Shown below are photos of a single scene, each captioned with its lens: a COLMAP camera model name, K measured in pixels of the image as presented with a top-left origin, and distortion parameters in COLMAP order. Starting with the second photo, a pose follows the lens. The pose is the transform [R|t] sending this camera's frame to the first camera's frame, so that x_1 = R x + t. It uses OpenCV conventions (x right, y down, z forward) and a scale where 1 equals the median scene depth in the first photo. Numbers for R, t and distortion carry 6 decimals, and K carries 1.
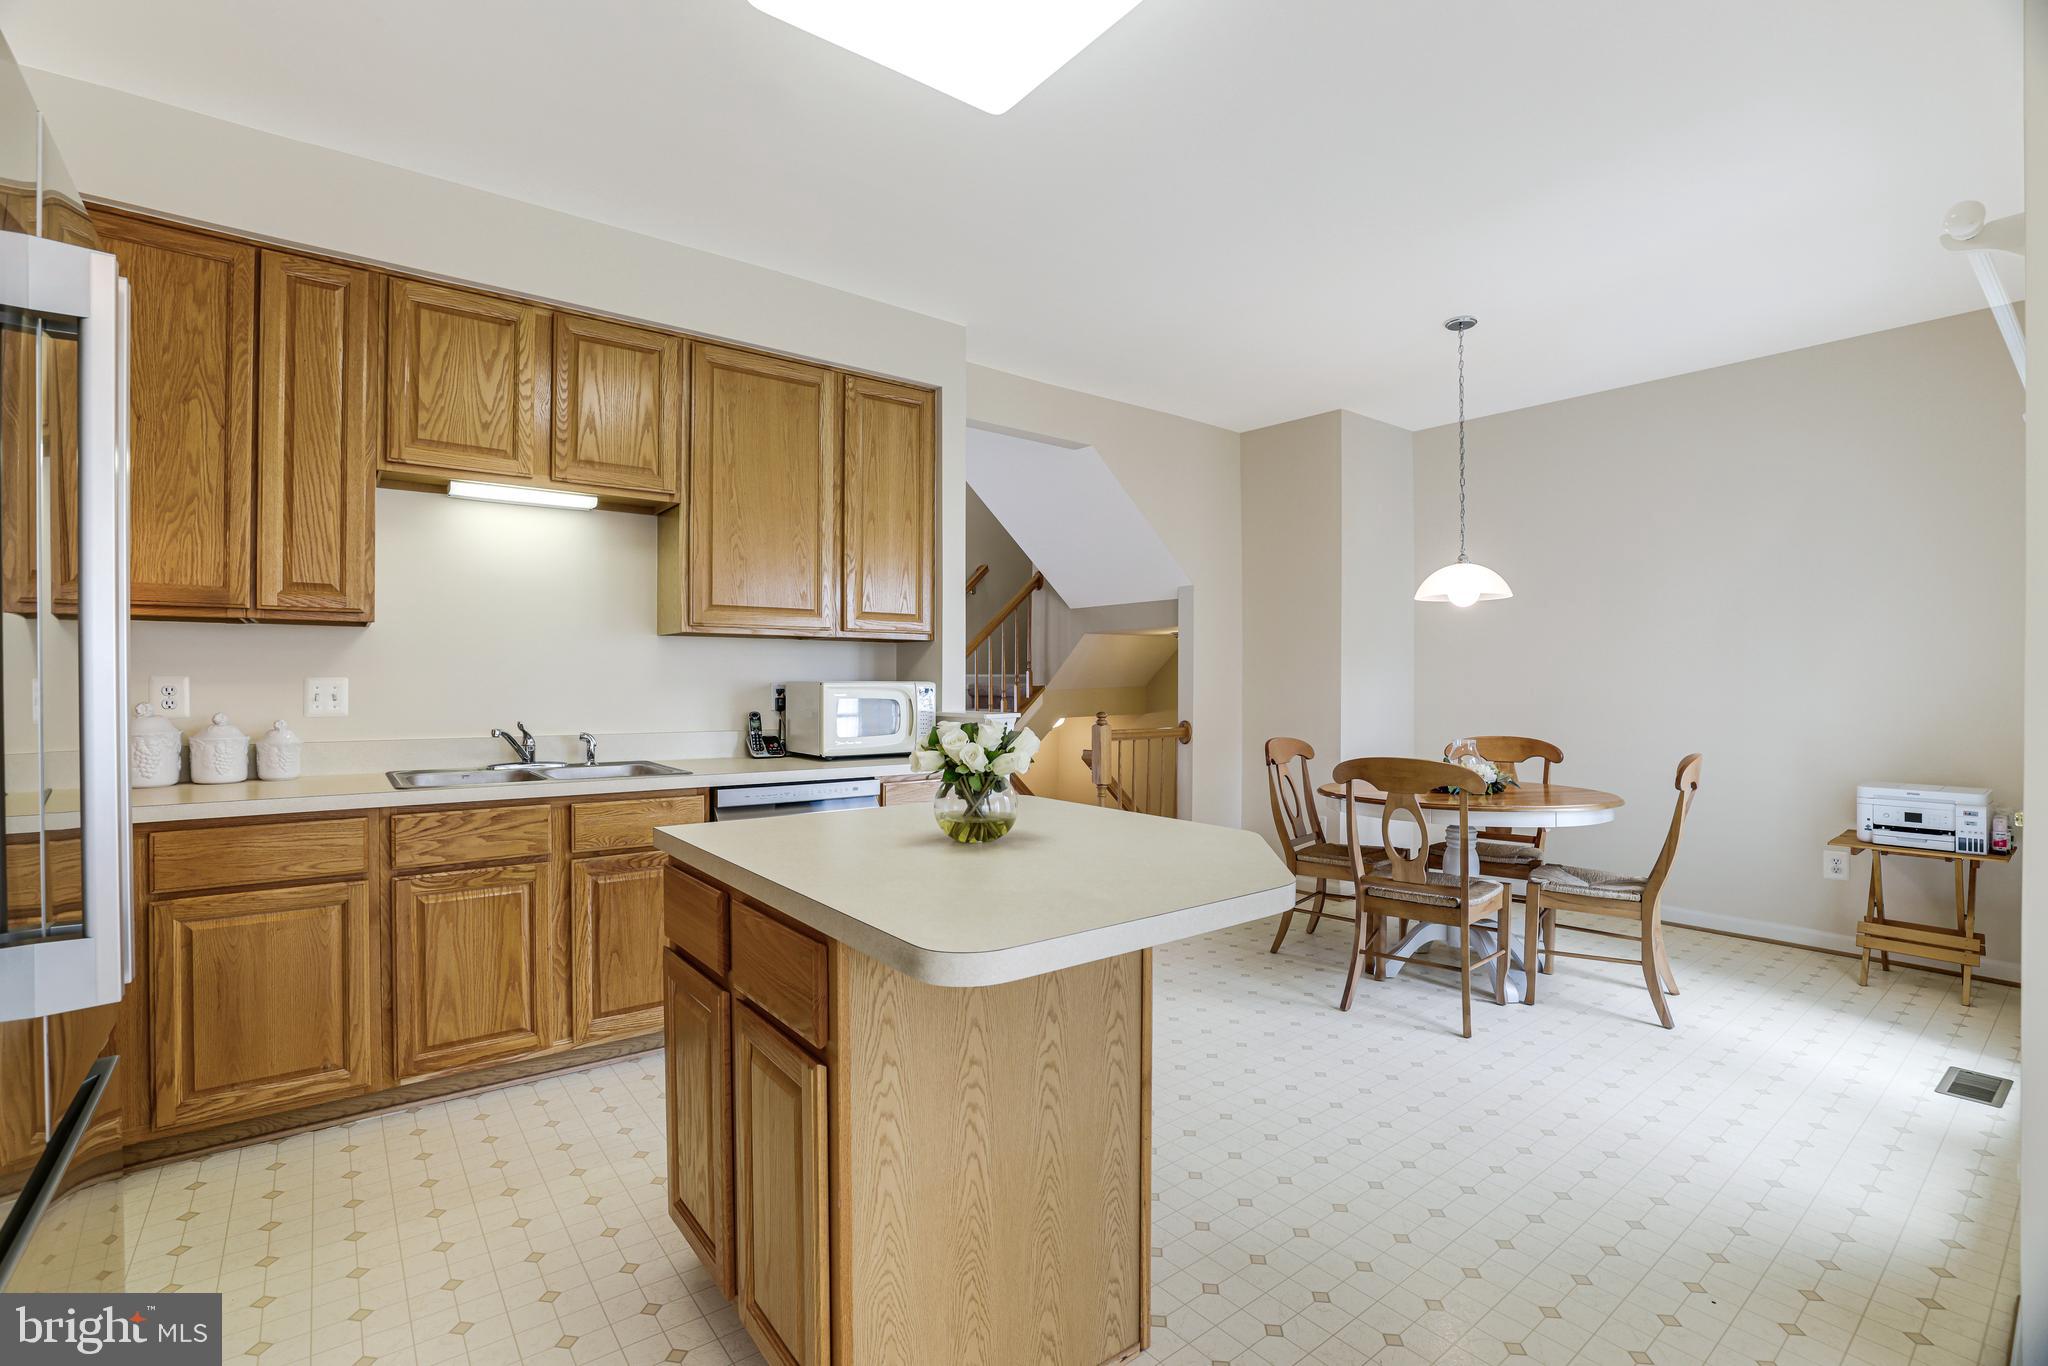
lens RADIAL K [[913.1, 0, 1012.4], [0, 913.1, 687.7], [0, 0, 1]] dist [-0.047490, 0.015638]
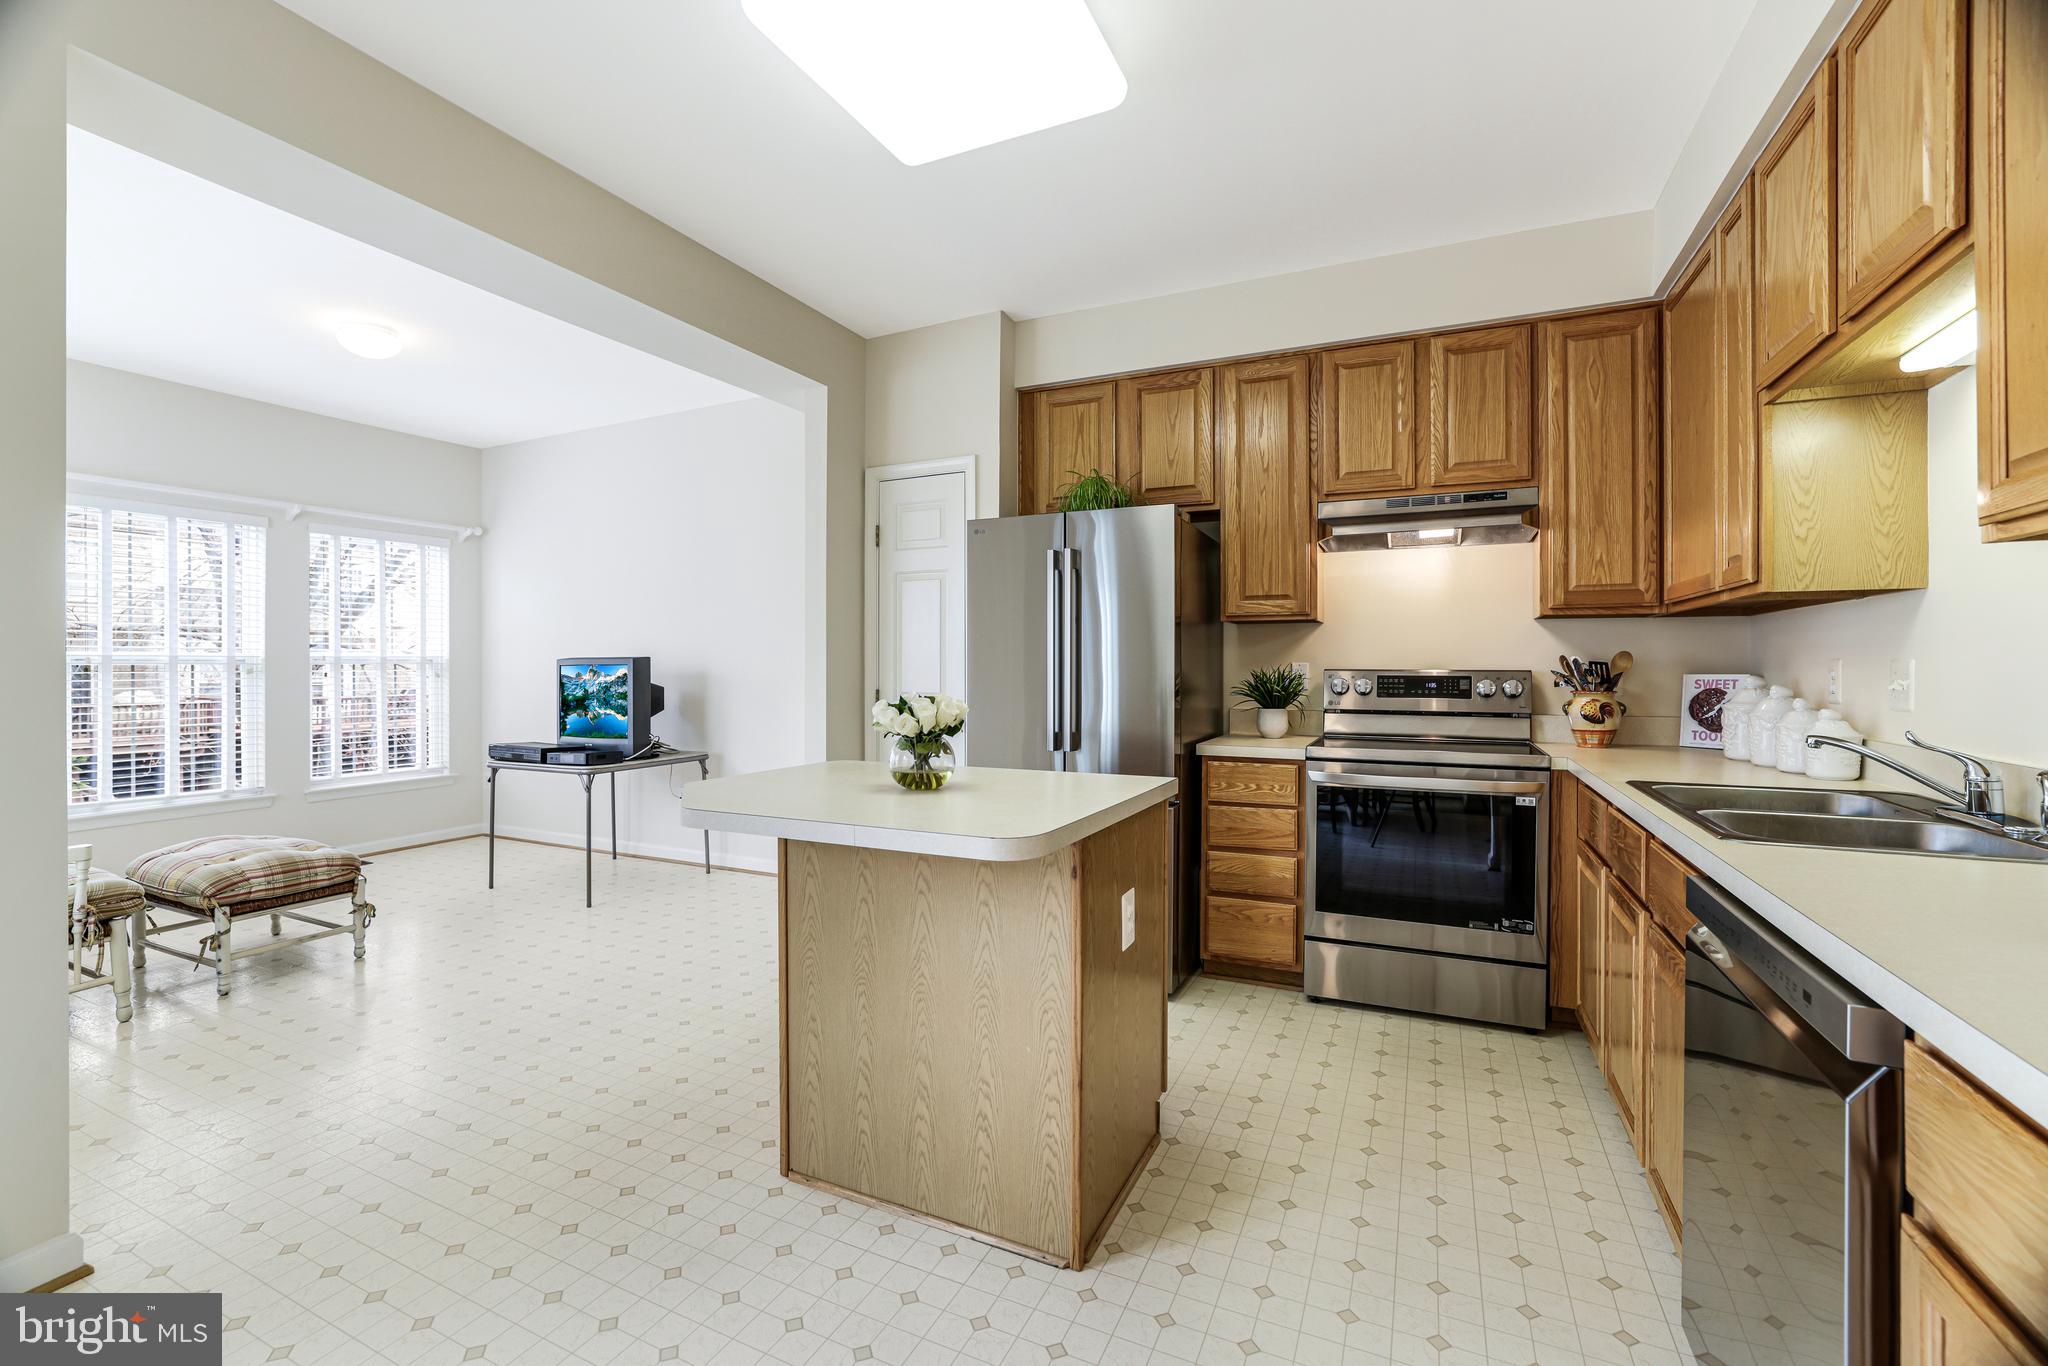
lens RADIAL K [[875.1, 0, 1011.7], [0, 875.1, 670.0], [0, 0, 1]] dist [-0.047837, 0.018056]
pose [[-0.894840, 0.000556, -0.446386, 0.207482], [-0.004389, 0.999940, 0.010043, -0.004858], [0.446365, 0.010946, -0.894784, 1.147871]]
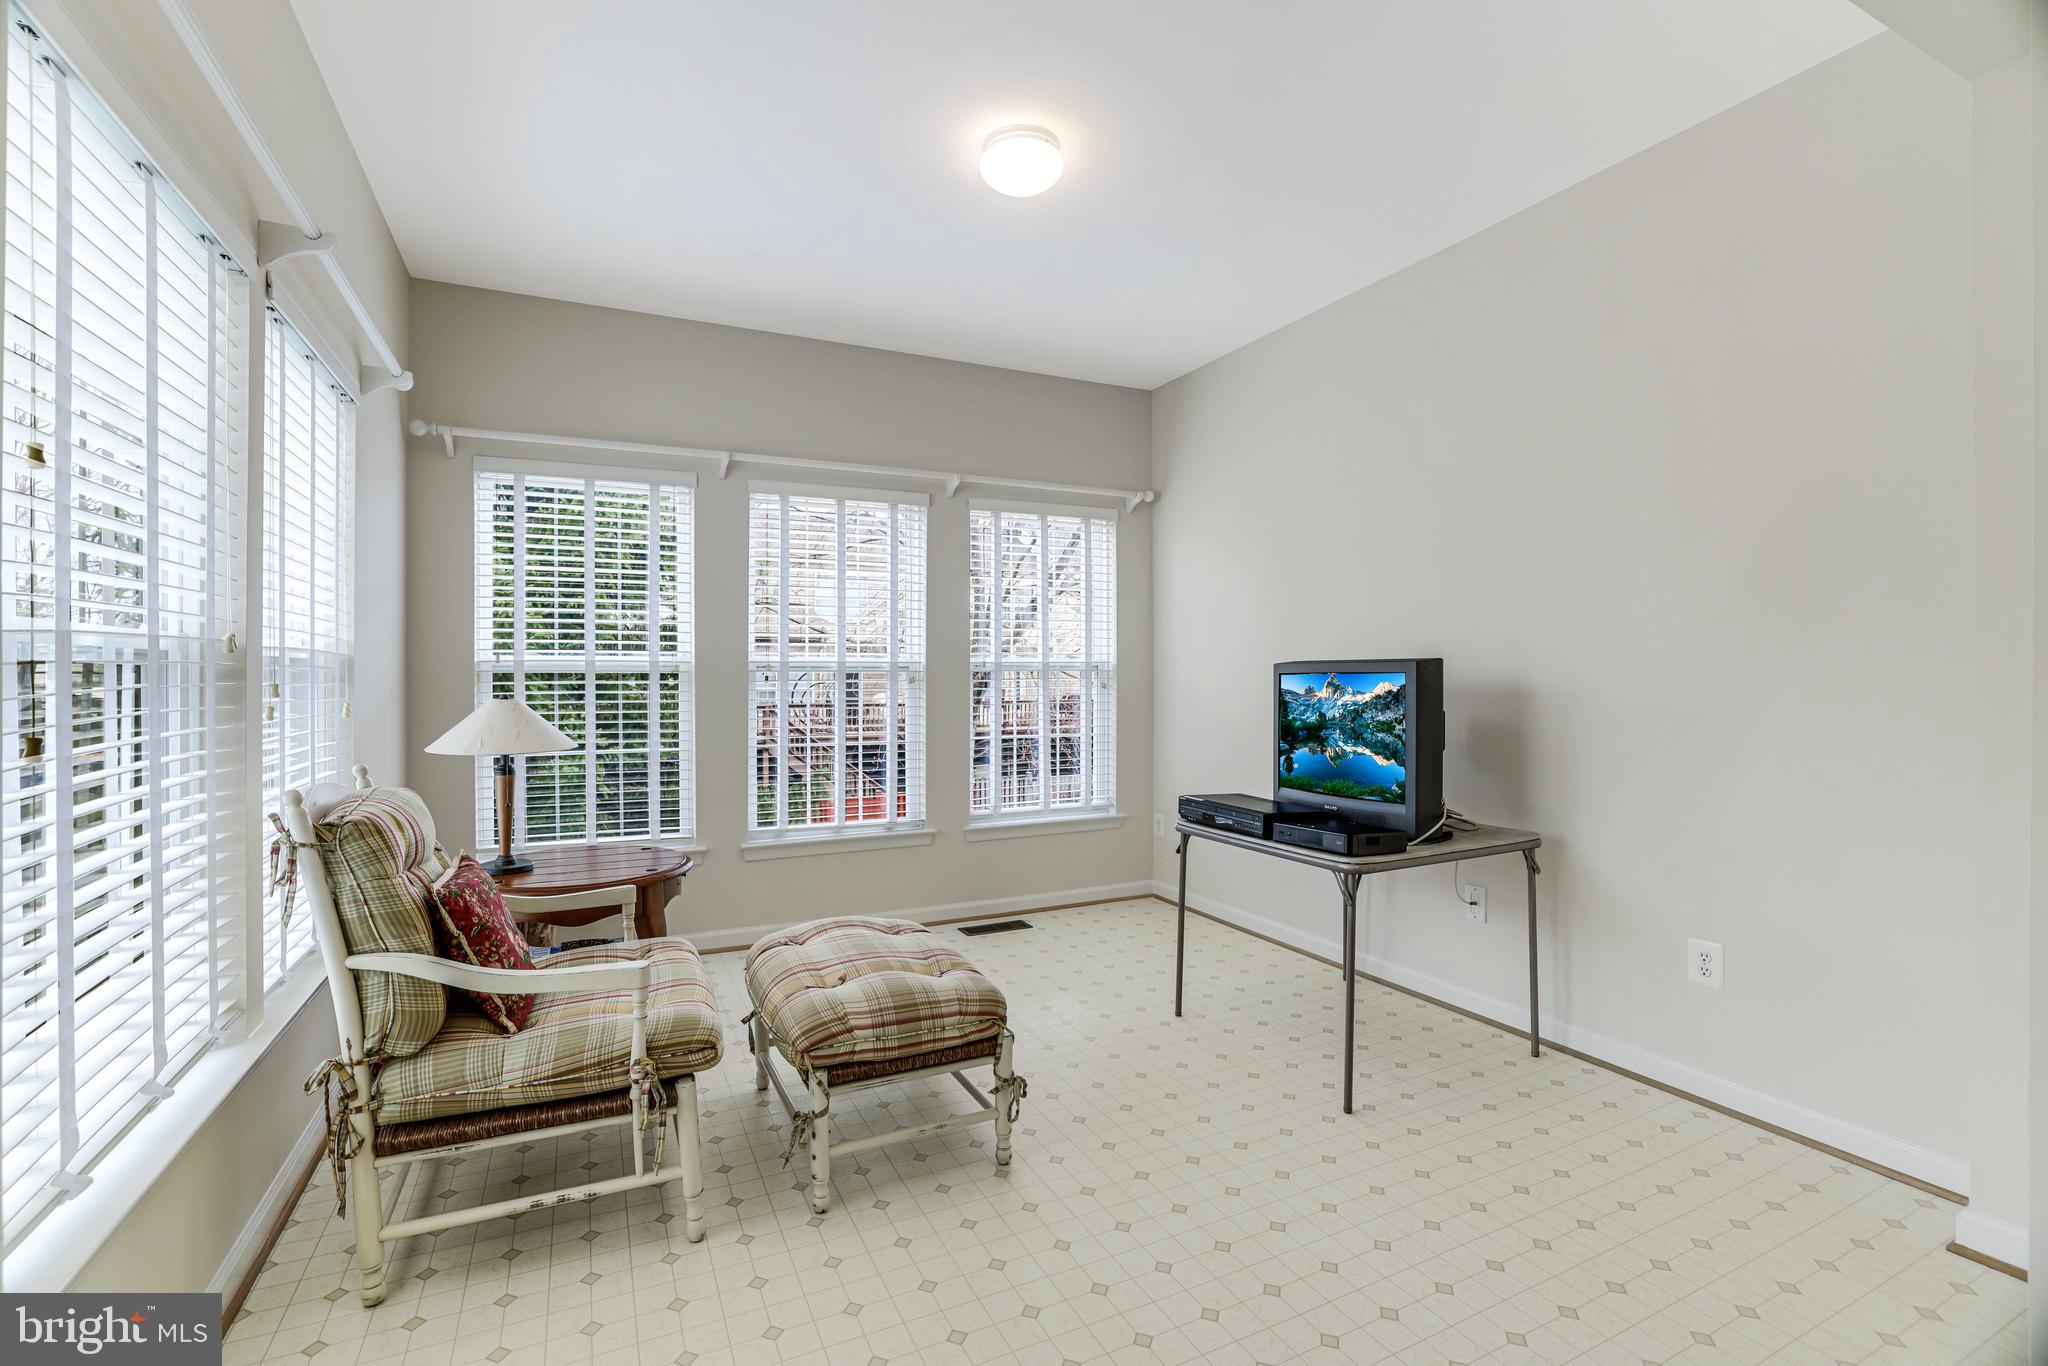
lens RADIAL K [[902.7, 0, 1012.3], [0, 902.7, 670.5], [0, 0, 1]] dist [-0.046007, 0.015990]
pose [[-0.978009, -0.001560, 0.208555, 0.319812], [-0.000813, 0.999993, 0.003671, -0.000932], [-0.208560, 0.003420, -0.978004, 0.460210]]
